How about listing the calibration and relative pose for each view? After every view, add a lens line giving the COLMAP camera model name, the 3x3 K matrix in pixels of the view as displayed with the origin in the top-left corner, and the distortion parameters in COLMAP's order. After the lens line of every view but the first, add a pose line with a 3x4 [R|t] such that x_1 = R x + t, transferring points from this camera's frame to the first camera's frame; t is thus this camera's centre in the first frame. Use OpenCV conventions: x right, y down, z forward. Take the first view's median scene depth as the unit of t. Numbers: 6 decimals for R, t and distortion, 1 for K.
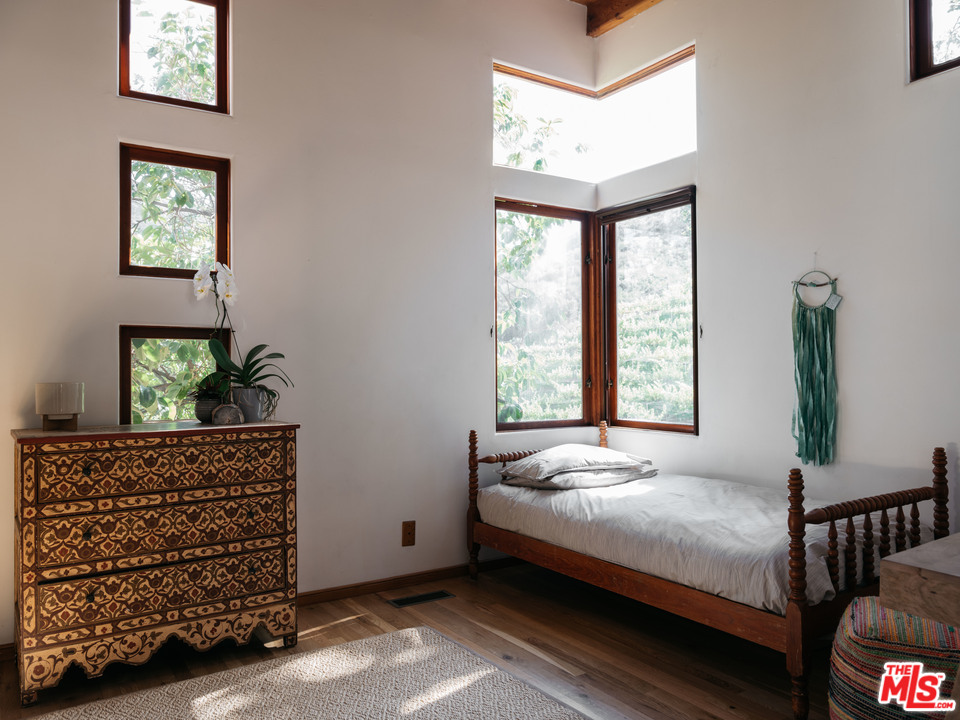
lens RADIAL K [[738.6, 0, 480.0], [0, 738.6, 359.5], [0, 0, 1]] dist [0.008192, -0.017931]
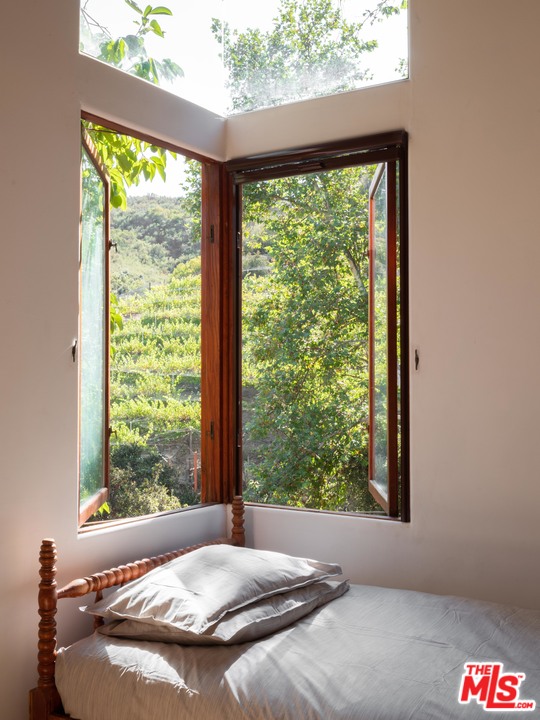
lens RADIAL K [[837.4, 0, 270.7], [0, 837.4, 361.3], [0, 0, 1]] dist [0.024417, 0.000000]
pose [[0.916997, 0.013525, 0.398665, -0.089036], [-0.010709, 0.999899, -0.009290, -0.024228], [-0.398751, 0.004250, 0.917050, 0.325795]]
